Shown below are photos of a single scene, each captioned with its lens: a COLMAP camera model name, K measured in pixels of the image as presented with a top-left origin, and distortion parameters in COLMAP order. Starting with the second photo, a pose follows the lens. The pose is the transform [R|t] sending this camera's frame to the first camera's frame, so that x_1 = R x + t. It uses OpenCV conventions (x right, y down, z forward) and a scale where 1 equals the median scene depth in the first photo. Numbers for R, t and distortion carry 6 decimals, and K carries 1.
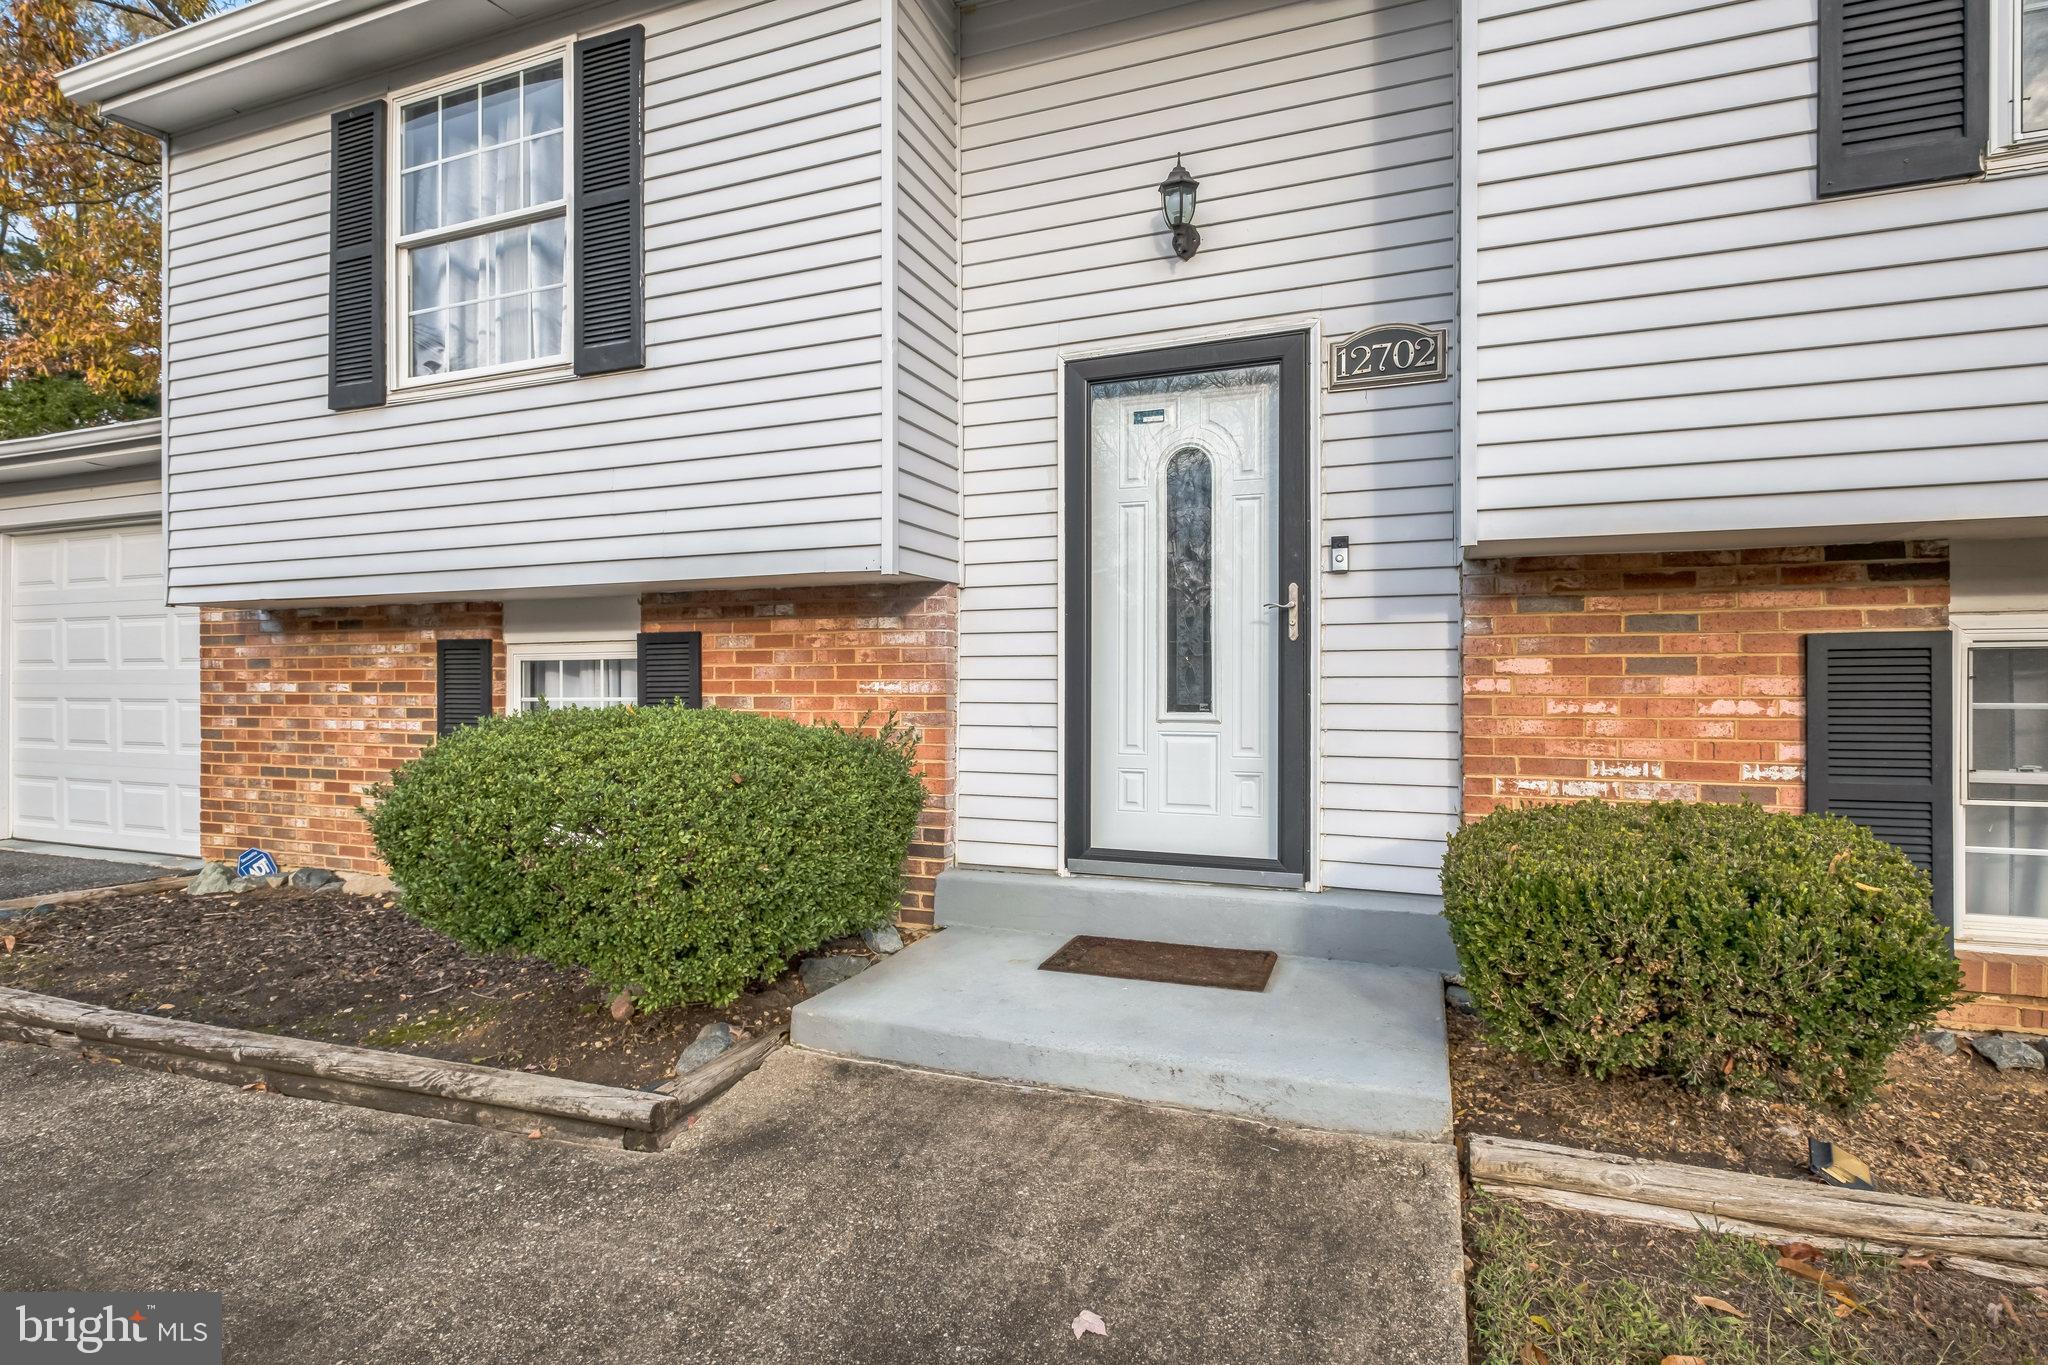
lens RADIAL K [[997.8, 0, 1021.0], [0, 997.8, 638.6], [0, 0, 1]] dist [0.019945, -0.016936]
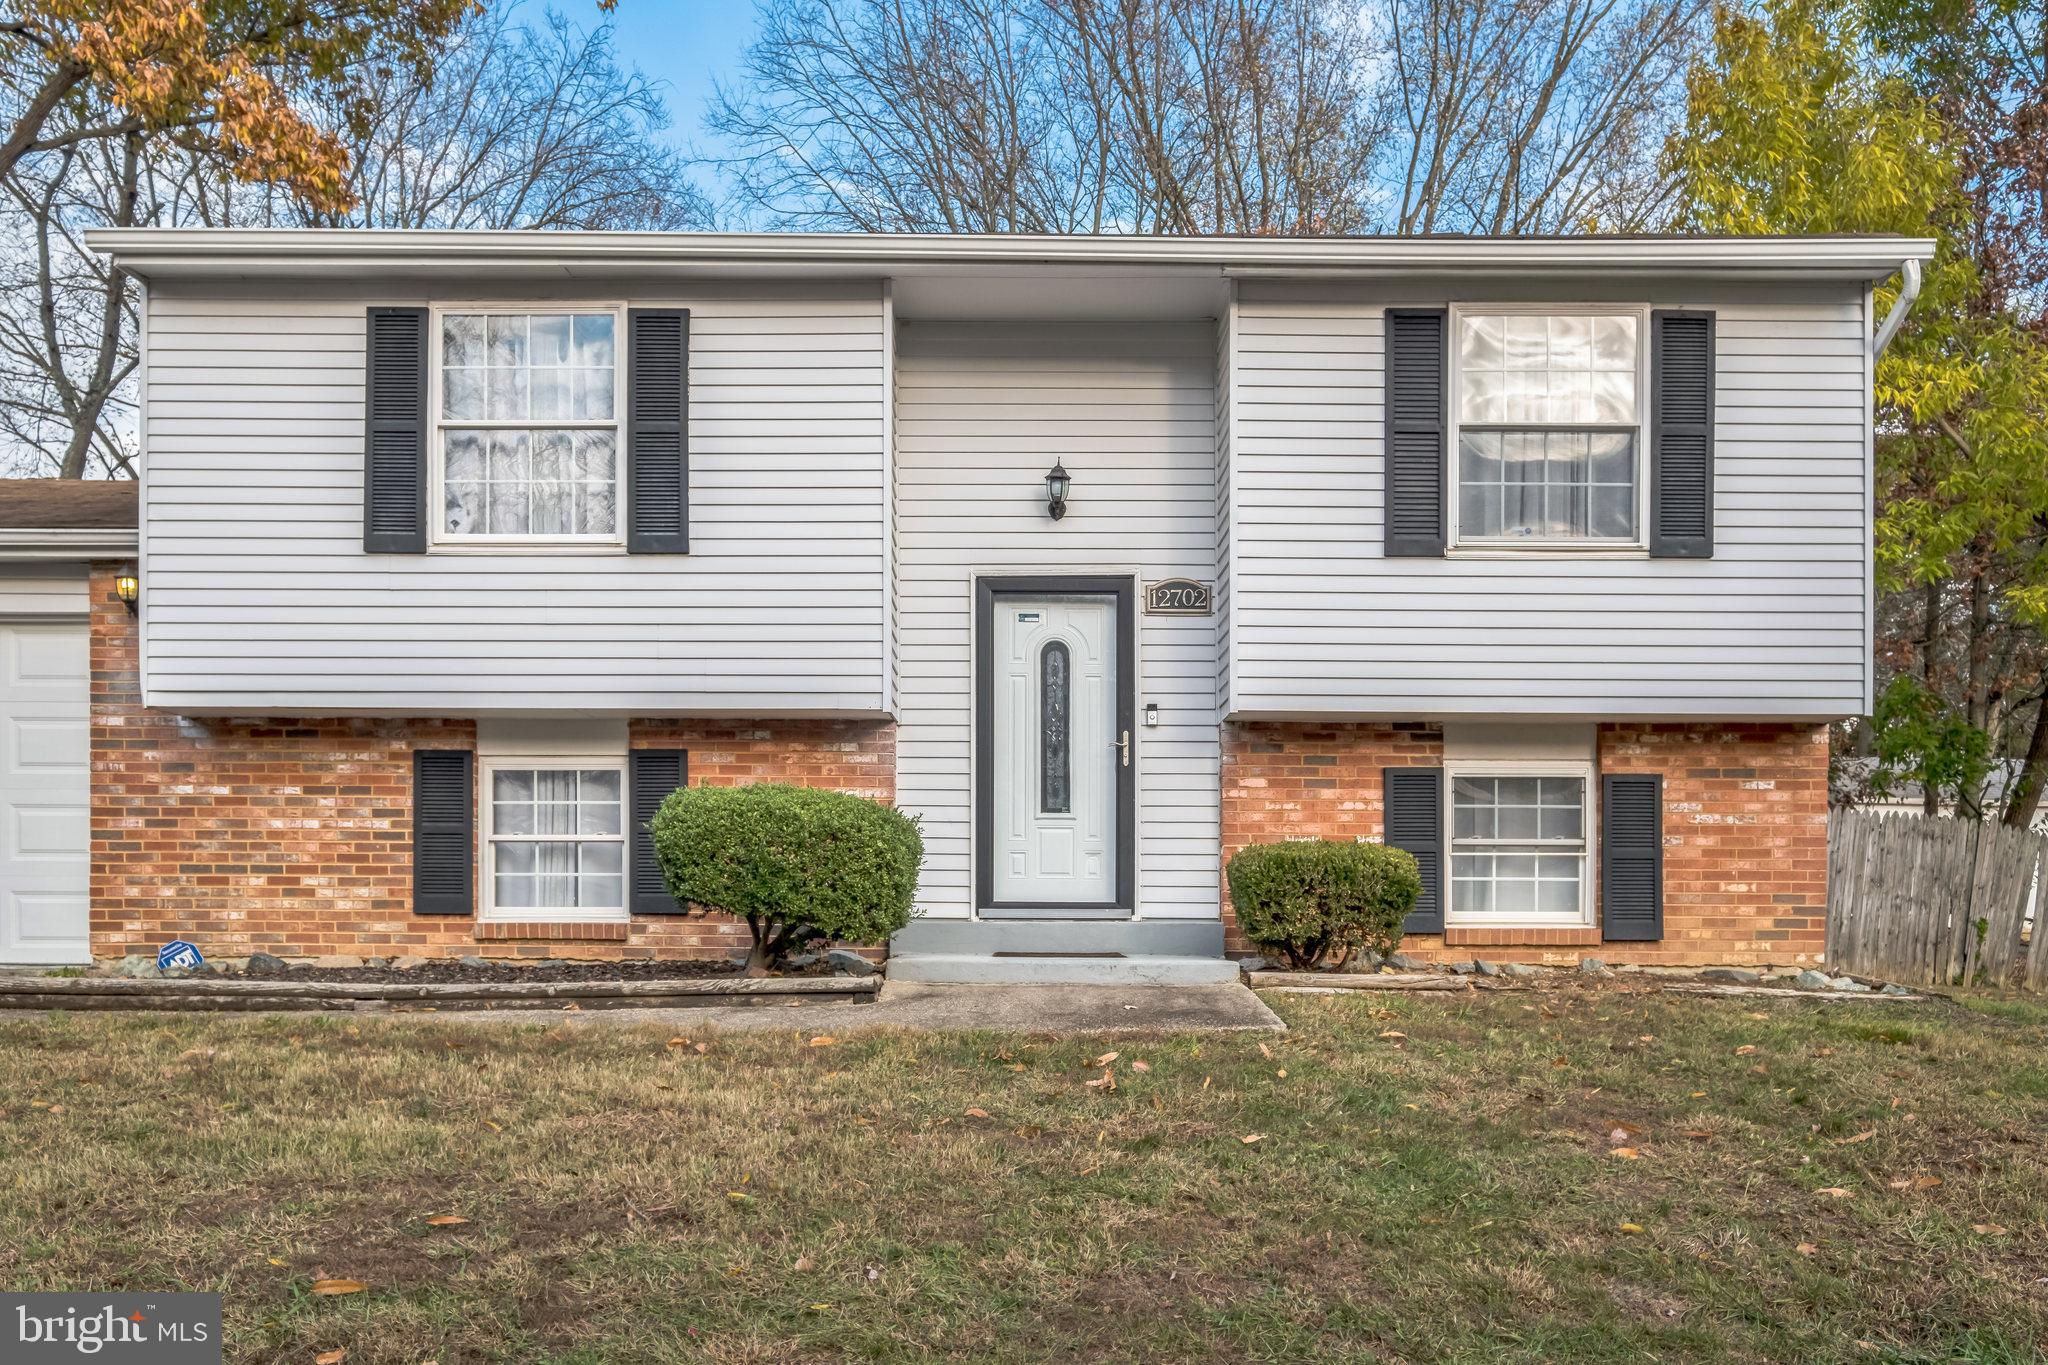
lens RADIAL K [[1579.0, 0, 1024.0], [0, 1579.0, 682.5], [0, 0, 1]] dist [0.003002, 0.002553]
pose [[0.927154, 0.061991, 0.369518, -0.725766], [-0.019843, 0.992958, -0.116792, 0.147355], [-0.374156, 0.100951, 0.921855, -1.138151]]
